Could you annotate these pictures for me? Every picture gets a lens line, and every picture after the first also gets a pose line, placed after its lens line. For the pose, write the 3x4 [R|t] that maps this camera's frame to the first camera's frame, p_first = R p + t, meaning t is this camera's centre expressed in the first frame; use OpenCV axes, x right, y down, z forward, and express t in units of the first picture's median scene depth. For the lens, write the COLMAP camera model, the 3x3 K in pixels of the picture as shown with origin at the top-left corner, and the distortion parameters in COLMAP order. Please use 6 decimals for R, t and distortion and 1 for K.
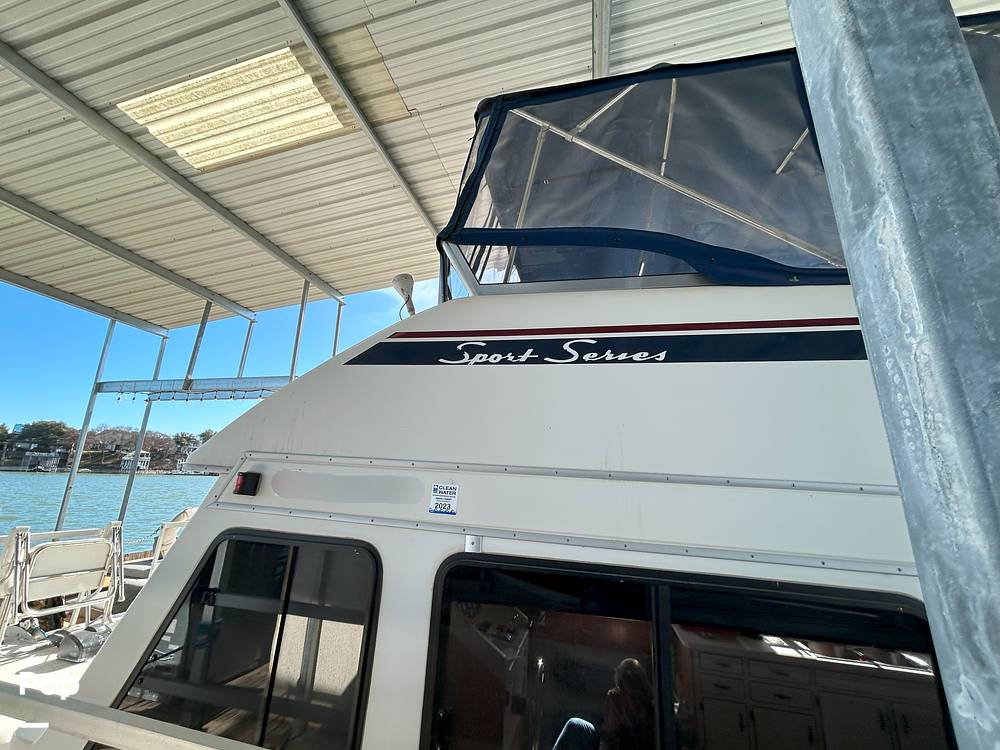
lens RADIAL K [[399.9, 0, 491.7], [0, 399.9, 378.0], [0, 0, 1]] dist [0.002749, 0.000503]
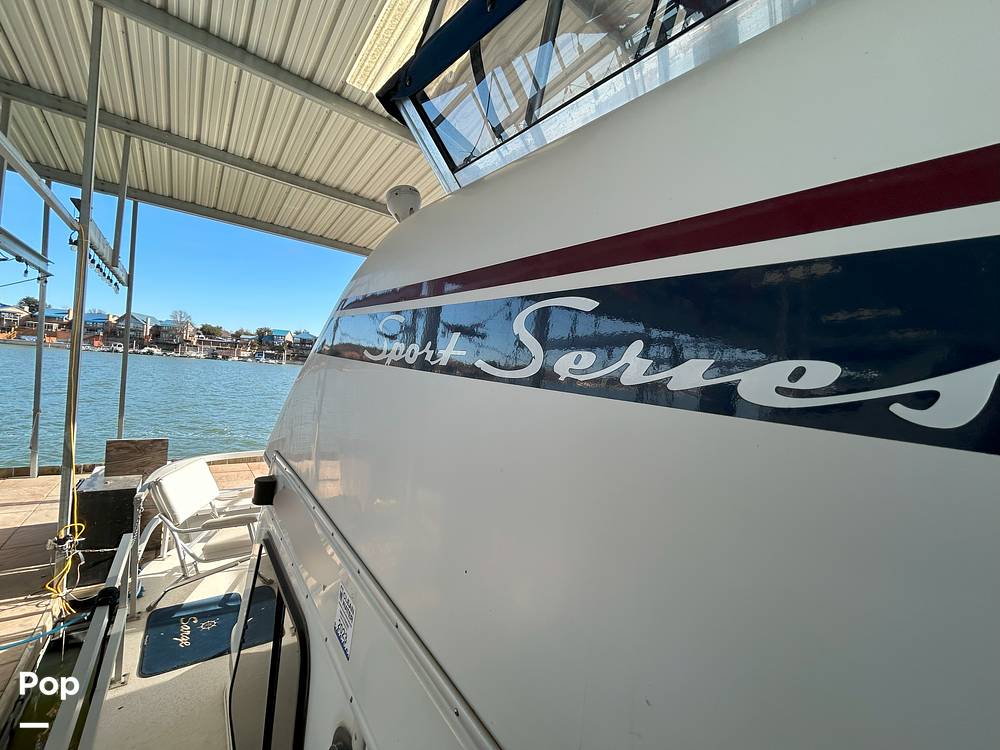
lens RADIAL K [[399.9, 0, 494.9], [0, 399.9, 379.2], [0, 0, 1]] dist [0.002749, 0.000503]
pose [[0.775528, 0.039044, -0.630105, 0.154999], [0.098302, 0.978444, 0.181617, -0.040516], [0.623613, -0.202789, 0.754972, 0.318727]]
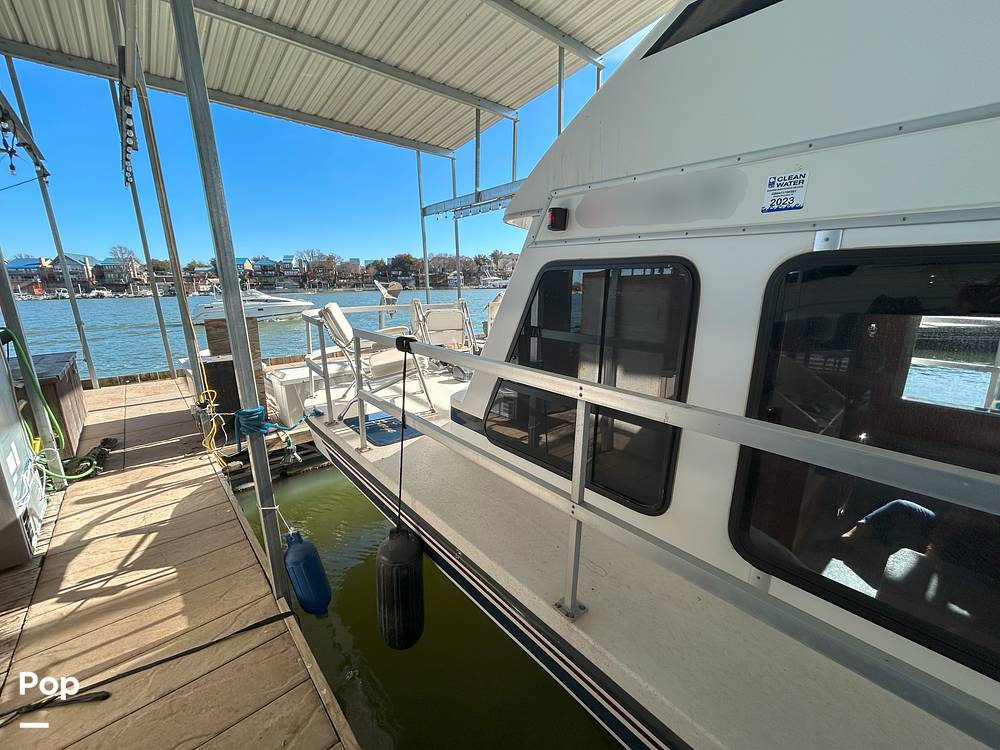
lens RADIAL K [[399.9, 0, 496.7], [0, 399.9, 373.1], [0, 0, 1]] dist [0.002749, 0.000503]
pose [[0.815000, 0.079676, -0.573958, -0.040389], [0.183649, 0.903924, 0.386257, 0.086280], [0.549590, -0.420206, 0.722065, -0.021099]]
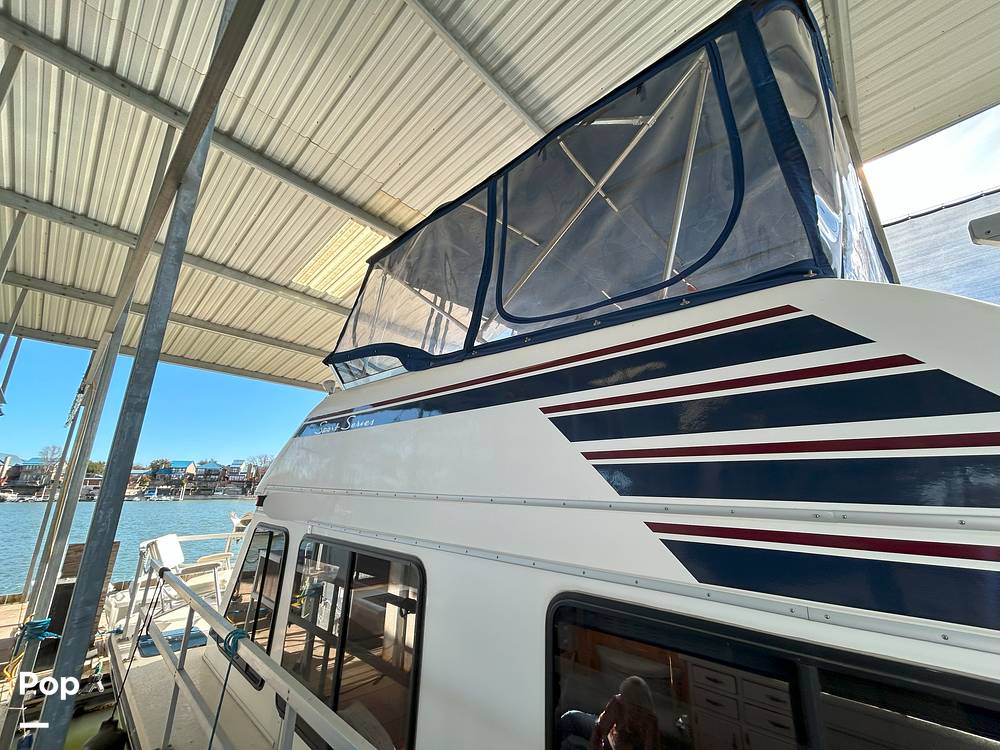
lens RADIAL K [[399.9, 0, 495.5], [0, 399.9, 381.1], [0, 0, 1]] dist [0.002749, 0.000503]
pose [[0.867523, -0.163204, -0.469861, 0.695882], [0.145822, 0.986581, -0.073448, -0.011394], [0.475542, -0.004799, 0.879680, -0.111222]]
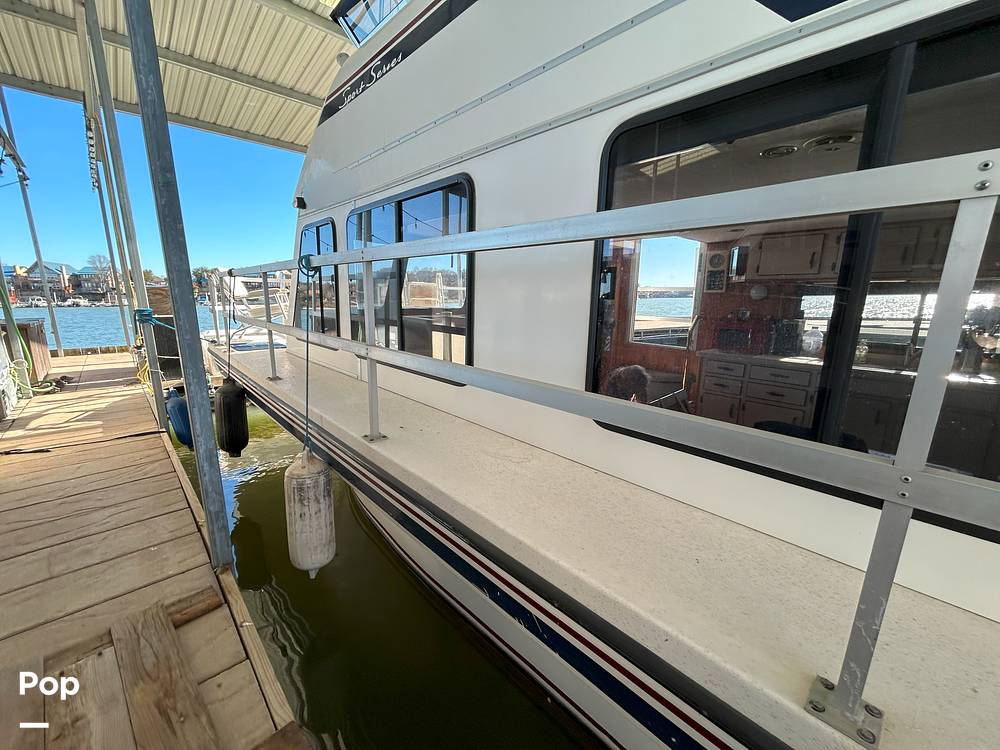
lens RADIAL K [[399.9, 0, 495.3], [0, 399.9, 375.1], [0, 0, 1]] dist [0.002749, 0.000503]
pose [[0.831800, 0.066680, -0.551056, 0.662703], [0.165563, 0.917766, 0.360964, 0.227946], [0.529810, -0.391484, 0.752357, -0.178389]]
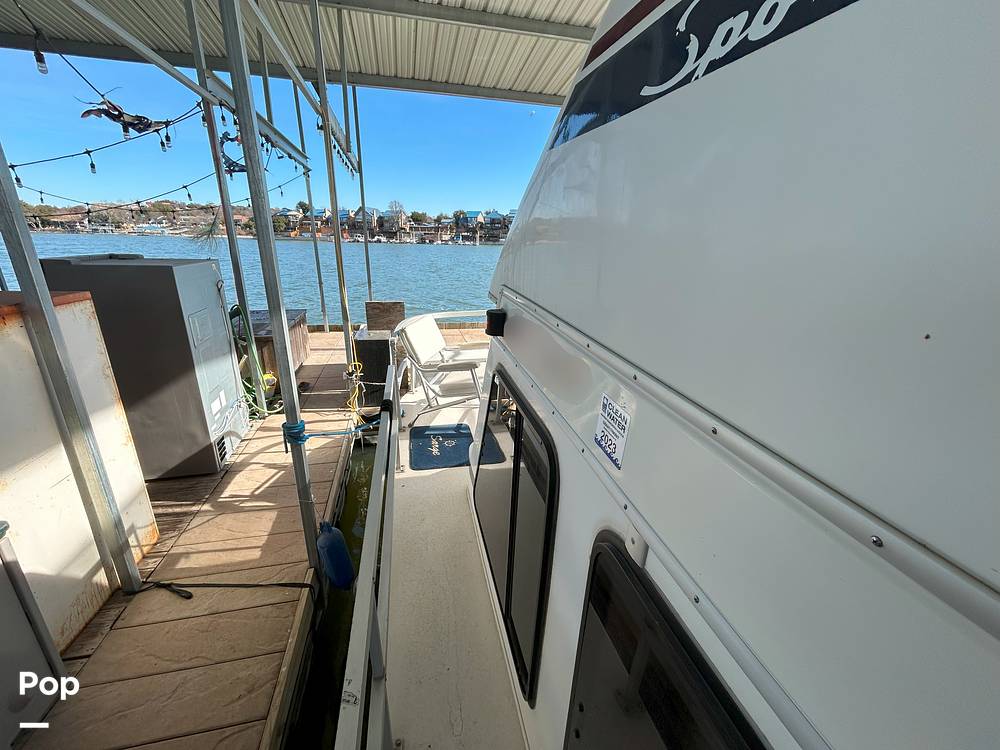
lens RADIAL K [[399.9, 0, 502.3], [0, 399.9, 373.0], [0, 0, 1]] dist [0.002749, 0.000503]
pose [[0.445866, 0.264820, -0.855029, 0.095903], [0.206400, 0.899073, 0.386091, 0.010383], [0.870978, -0.348623, 0.346207, 0.296891]]
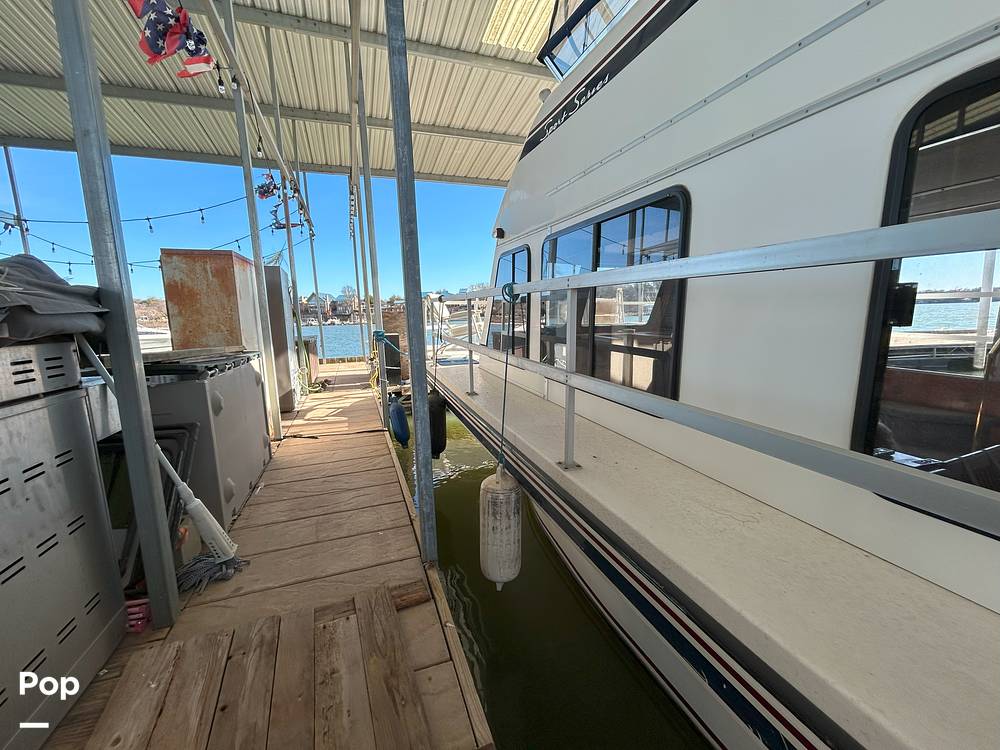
lens RADIAL K [[399.9, 0, 499.1], [0, 399.9, 376.1], [0, 0, 1]] dist [0.002749, 0.000503]
pose [[0.542680, 0.076870, -0.836415, 0.624524], [0.246987, 0.937174, 0.246379, 0.210680], [0.802805, -0.340289, 0.489599, -0.184350]]
